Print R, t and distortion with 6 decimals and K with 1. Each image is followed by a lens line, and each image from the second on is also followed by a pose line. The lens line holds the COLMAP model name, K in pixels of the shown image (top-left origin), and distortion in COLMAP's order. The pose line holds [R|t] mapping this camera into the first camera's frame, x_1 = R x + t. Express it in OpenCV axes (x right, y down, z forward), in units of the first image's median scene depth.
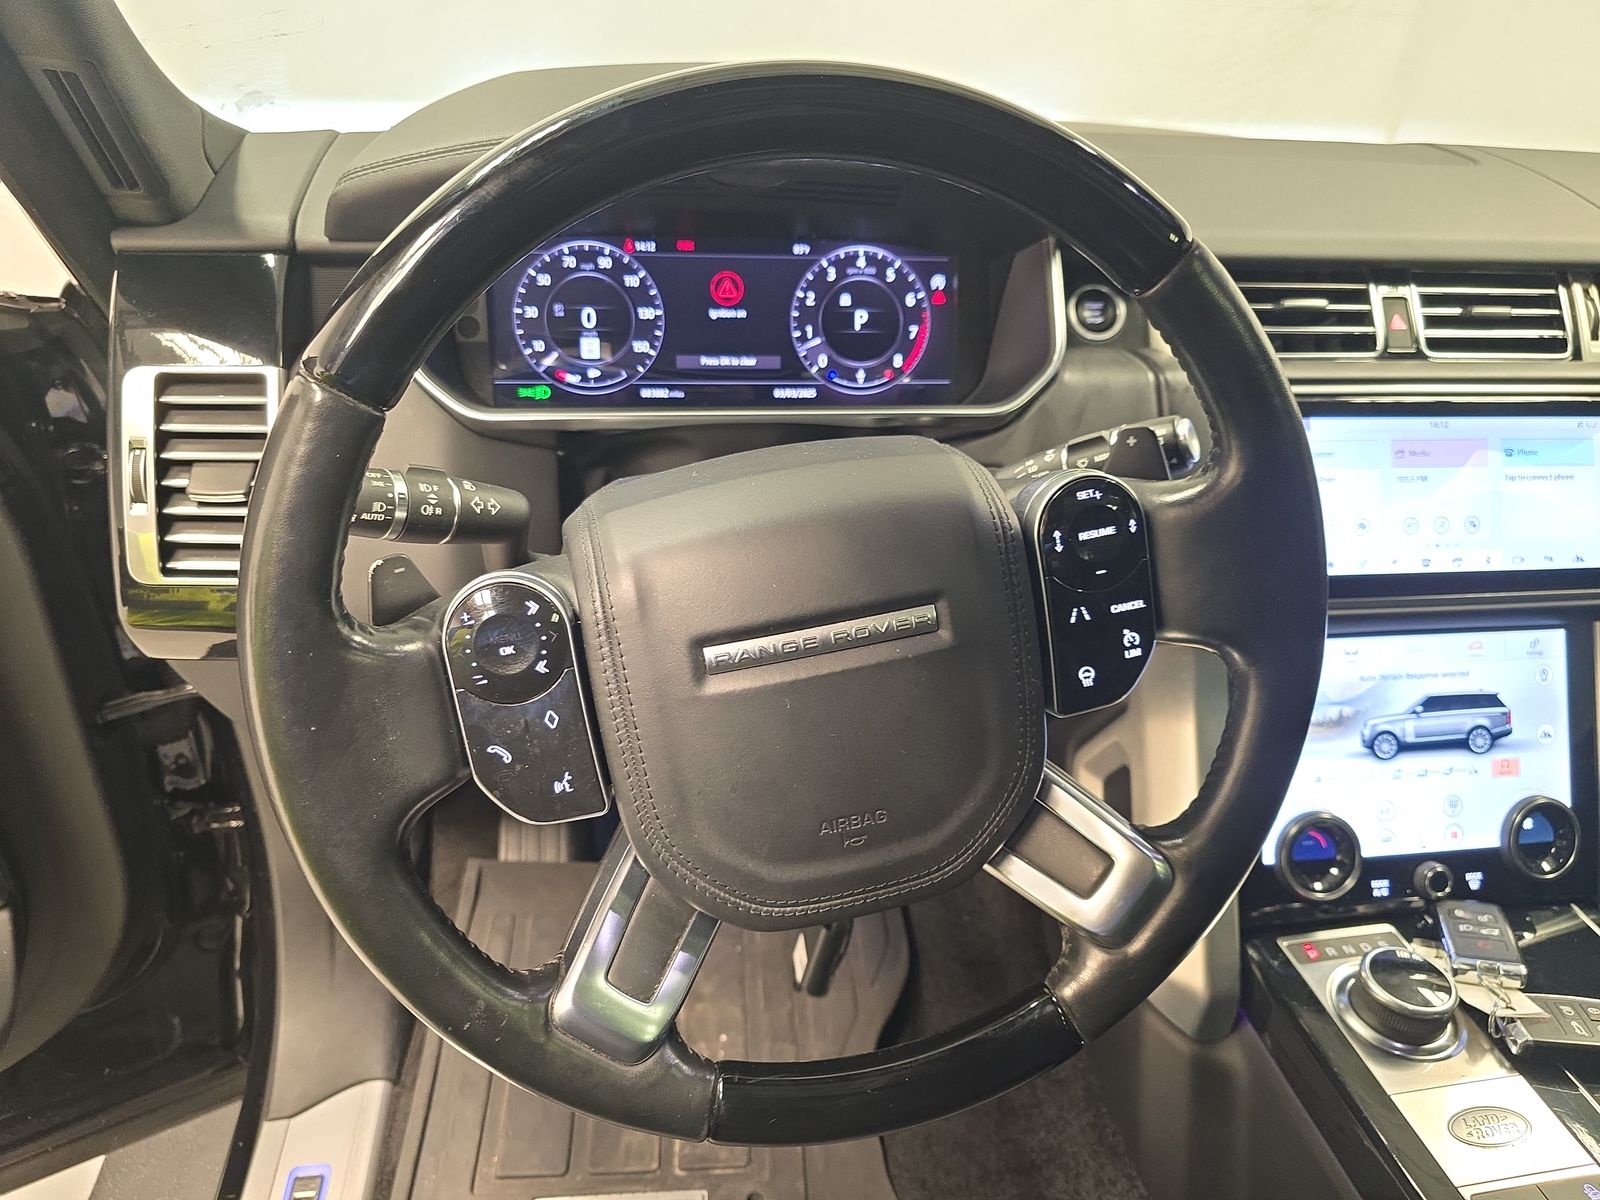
lens RADIAL K [[1070.1, 0, 800.0], [0, 1070.1, 600.0], [0, 0, 1]] dist [0.042224, -0.050447]
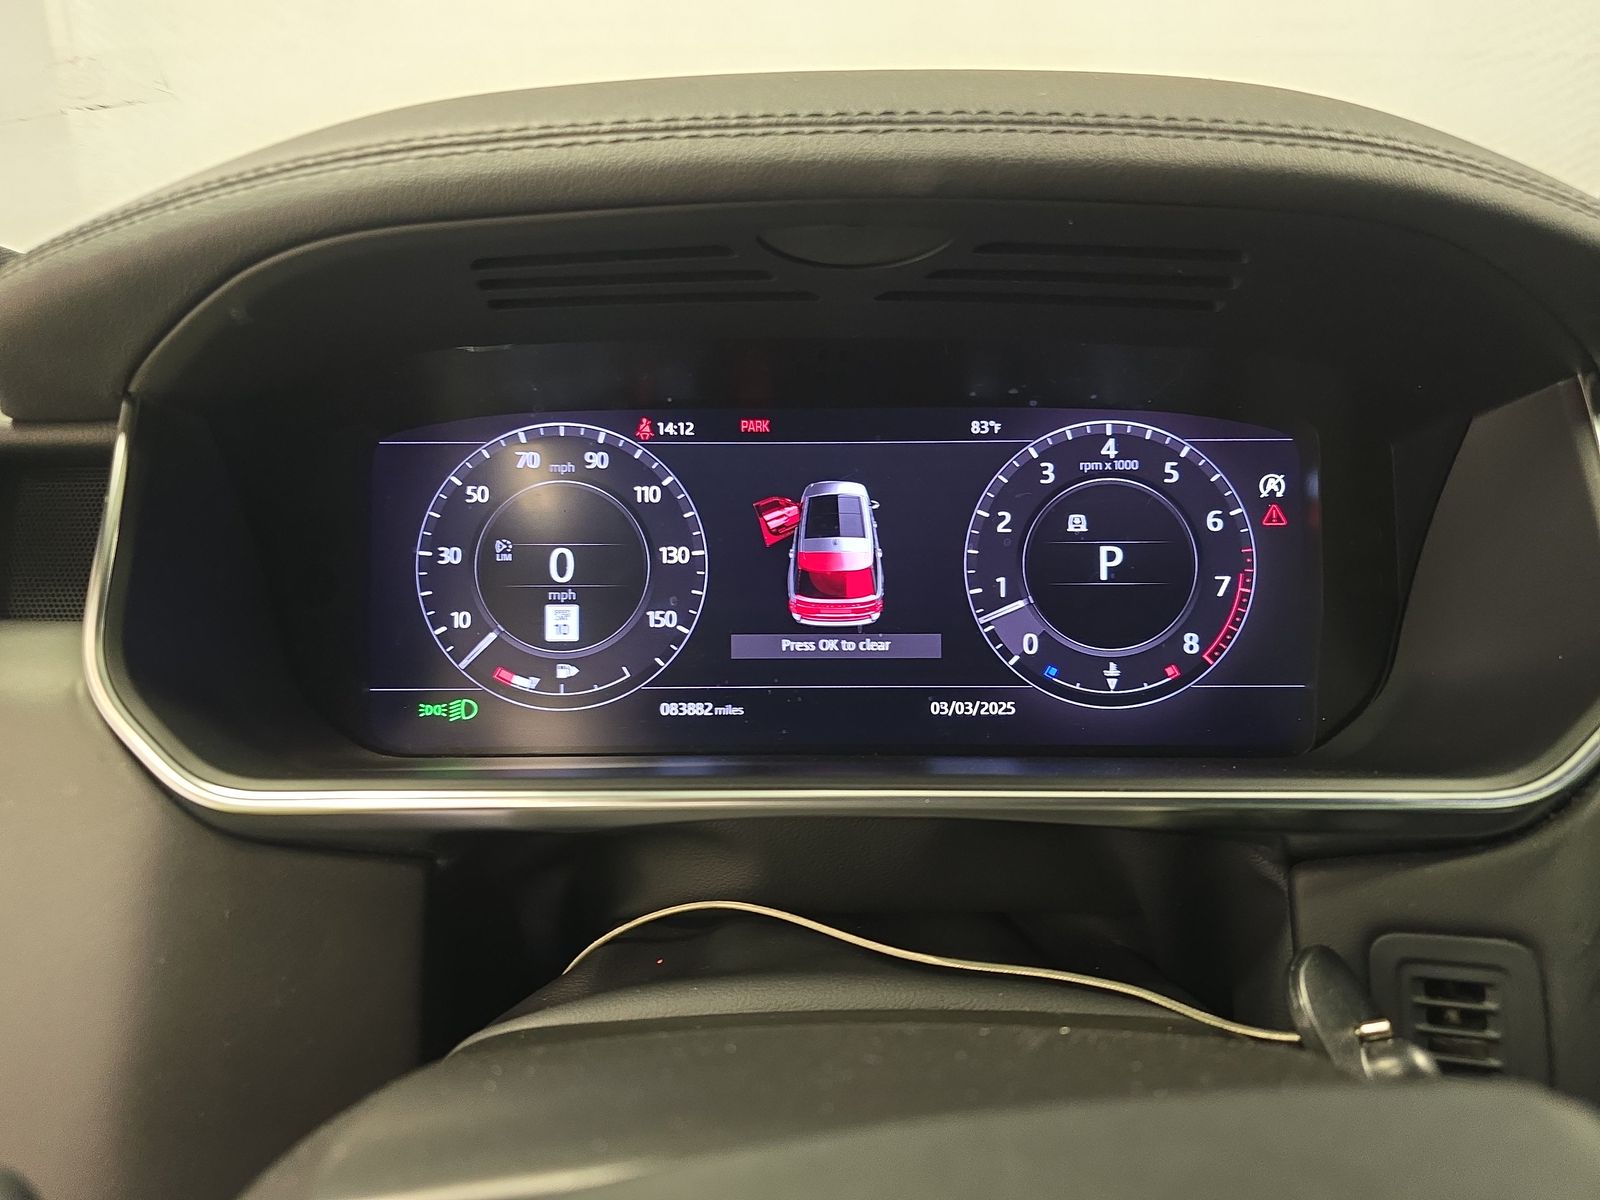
lens RADIAL K [[1070.1, 0, 800.0], [0, 1070.1, 600.0], [0, 0, 1]] dist [0.042224, -0.050447]
pose [[0.987486, -0.004020, -0.157656, -0.005500], [-0.029160, 0.977784, -0.207576, -0.142078], [0.154988, 0.209576, 0.965431, 0.522871]]
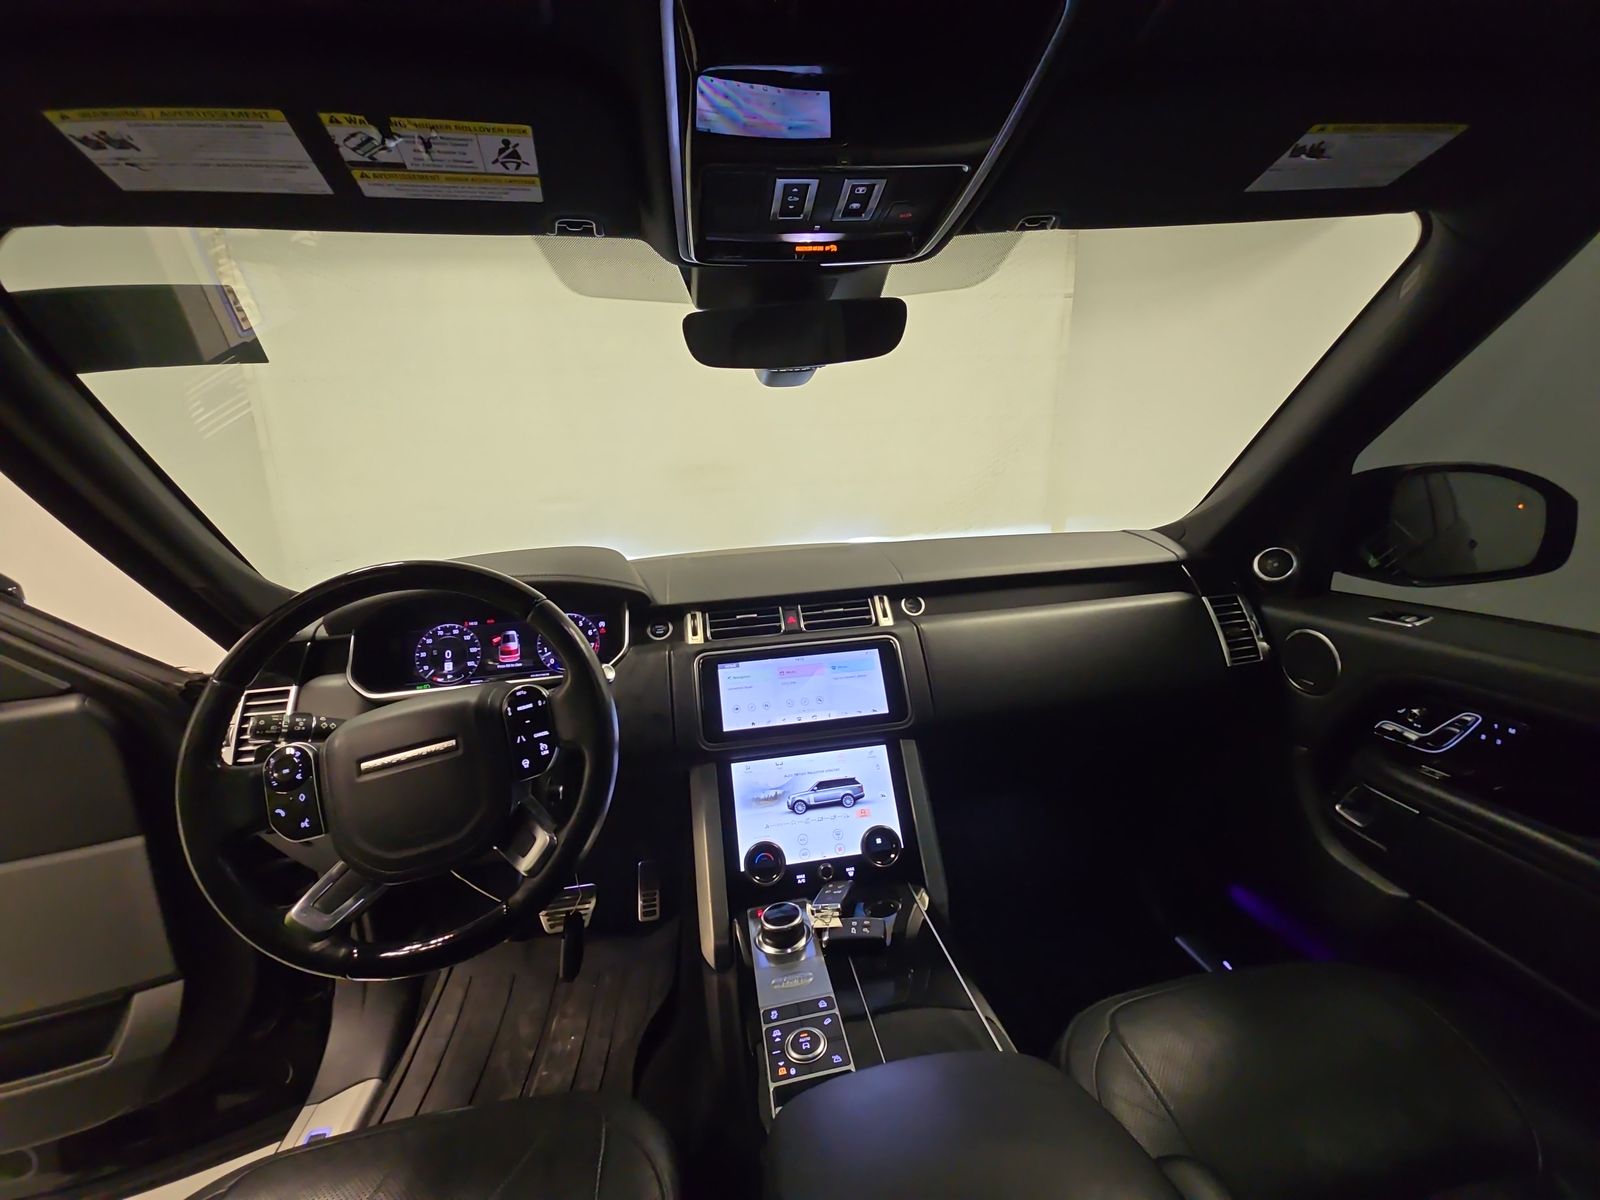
lens RADIAL K [[632.0, 0, 800.0], [0, 632.0, 600.0], [0, 0, 1]] dist [0.001290, -0.000045]
pose [[0.993878, -0.109177, -0.016967, 0.610688], [0.097238, 0.937232, -0.334876, 0.169975], [0.052463, 0.331176, 0.942110, -0.323186]]
